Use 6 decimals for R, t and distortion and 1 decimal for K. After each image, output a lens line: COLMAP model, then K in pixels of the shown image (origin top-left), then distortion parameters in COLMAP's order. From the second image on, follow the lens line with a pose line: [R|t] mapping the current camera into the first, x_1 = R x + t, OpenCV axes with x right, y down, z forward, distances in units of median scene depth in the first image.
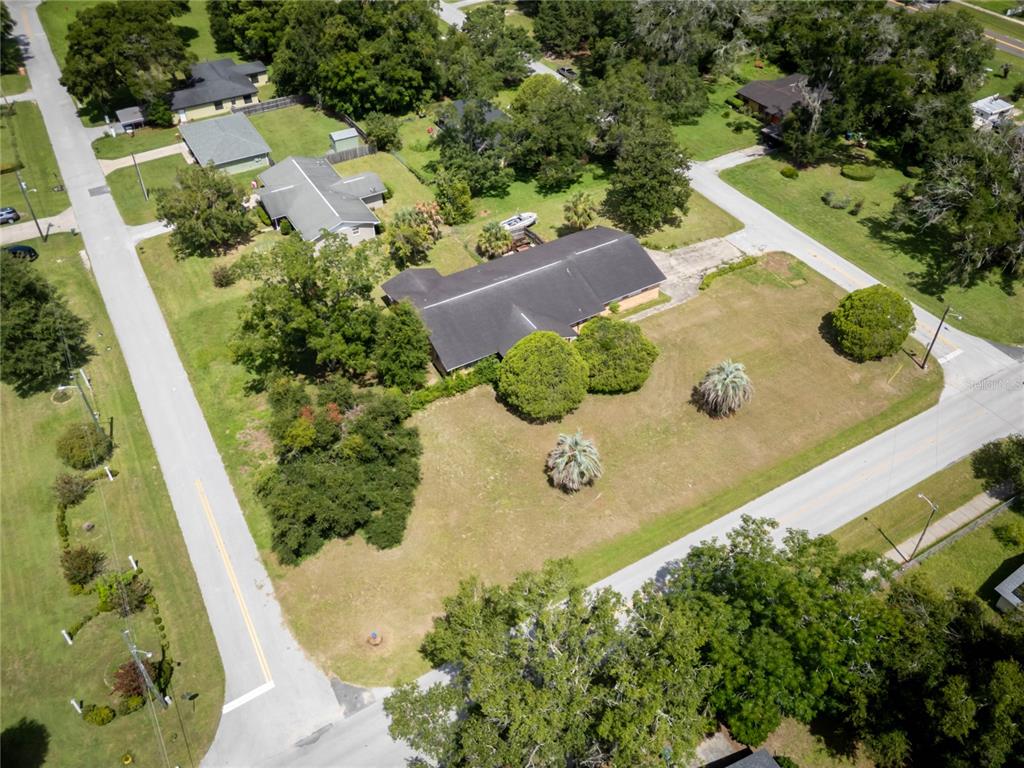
lens RADIAL K [[769.7, 0, 503.5], [0, 769.7, 383.1], [0, 0, 1]] dist [0.024665, -0.006303]
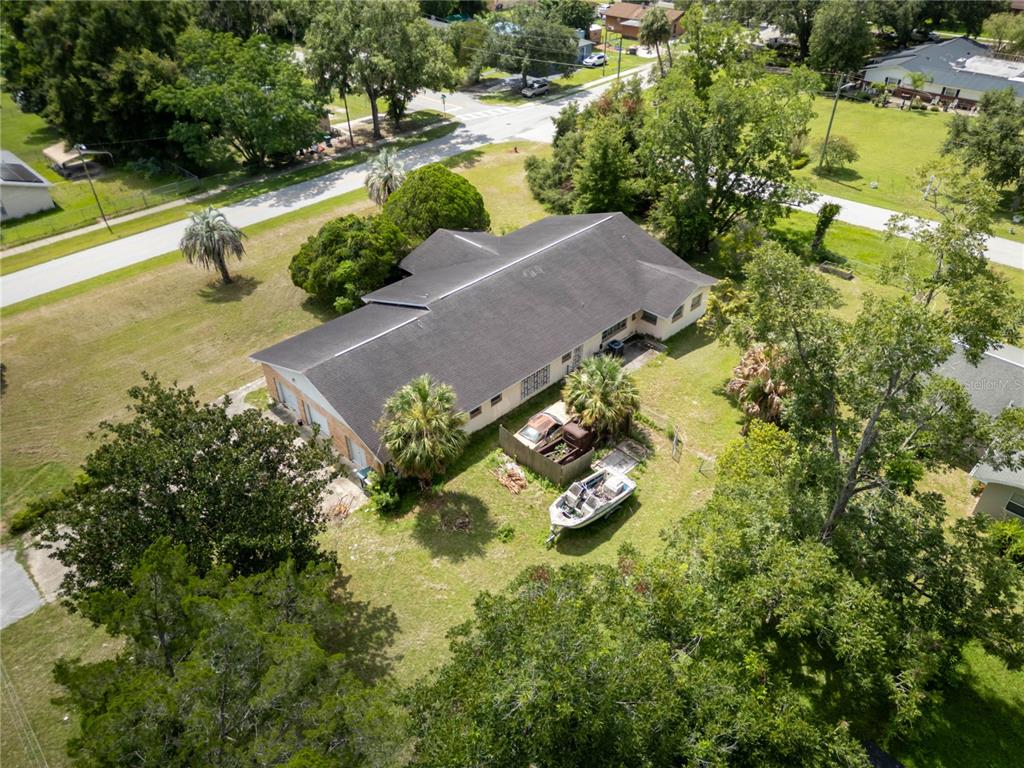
lens RADIAL K [[732.3, 0, 512.0], [0, 732.3, 384.0], [0, 0, 1]] dist [0.030749, -0.000333]
pose [[-0.964395, 0.173343, -0.199734, 0.135295], [-0.165112, 0.195320, 0.966741, -0.630262], [0.206590, 0.965299, -0.159745, 1.080011]]
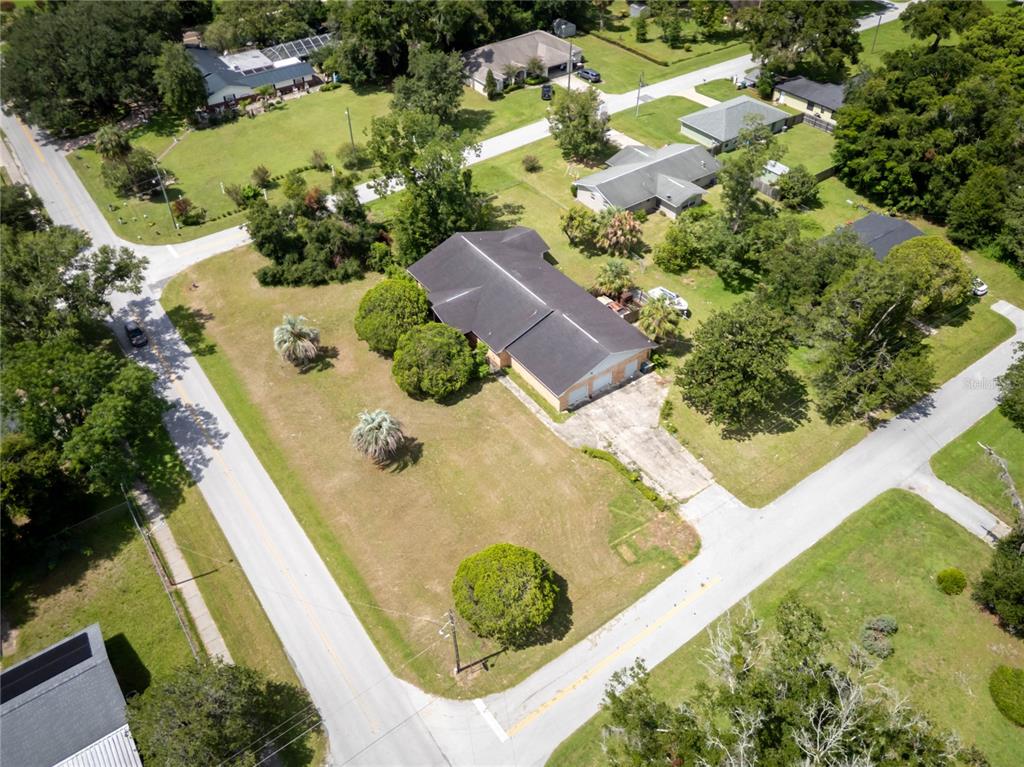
lens RADIAL K [[769.7, 0, 503.5], [0, 769.7, 382.6], [0, 0, 1]] dist [0.024665, -0.006303]
pose [[0.091766, 0.683023, -0.724610, 0.781509], [-0.666794, 0.582600, 0.464719, -0.480305], [0.739571, 0.440520, 0.508898, 0.479859]]
